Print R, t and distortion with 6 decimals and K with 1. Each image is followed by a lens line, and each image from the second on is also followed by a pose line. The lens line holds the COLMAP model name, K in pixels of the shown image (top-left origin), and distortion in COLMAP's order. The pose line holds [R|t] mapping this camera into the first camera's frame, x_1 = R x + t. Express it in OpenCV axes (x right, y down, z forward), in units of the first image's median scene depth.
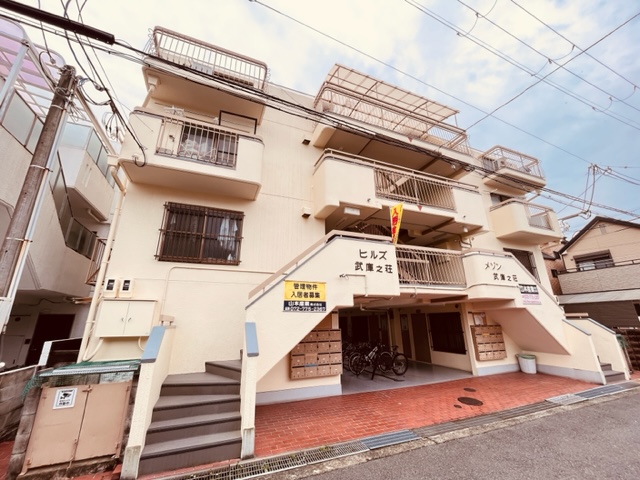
lens RADIAL K [[258.7, 0, 315.9], [0, 258.7, 241.5], [0, 0, 1]] dist [-0.002493, 0.000002]
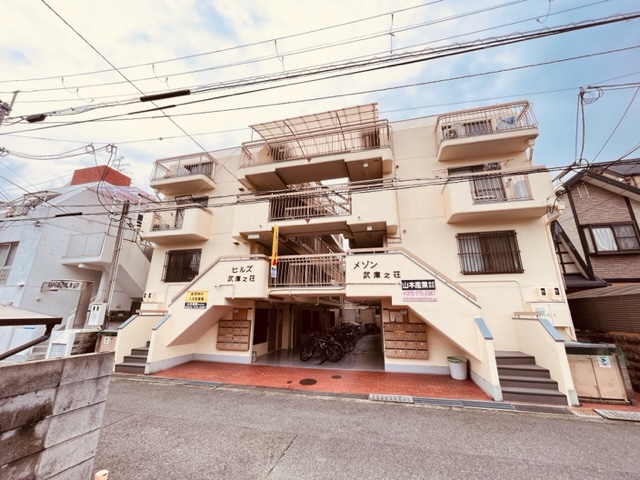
lens RADIAL K [[258.7, 0, 317.2], [0, 258.7, 239.0], [0, 0, 1]] dist [-0.002493, 0.000002]
pose [[0.805650, -0.144309, -0.574546, 1.420817], [0.158157, 0.987068, -0.026148, -0.013681], [0.570890, -0.069803, 0.818054, 0.064817]]
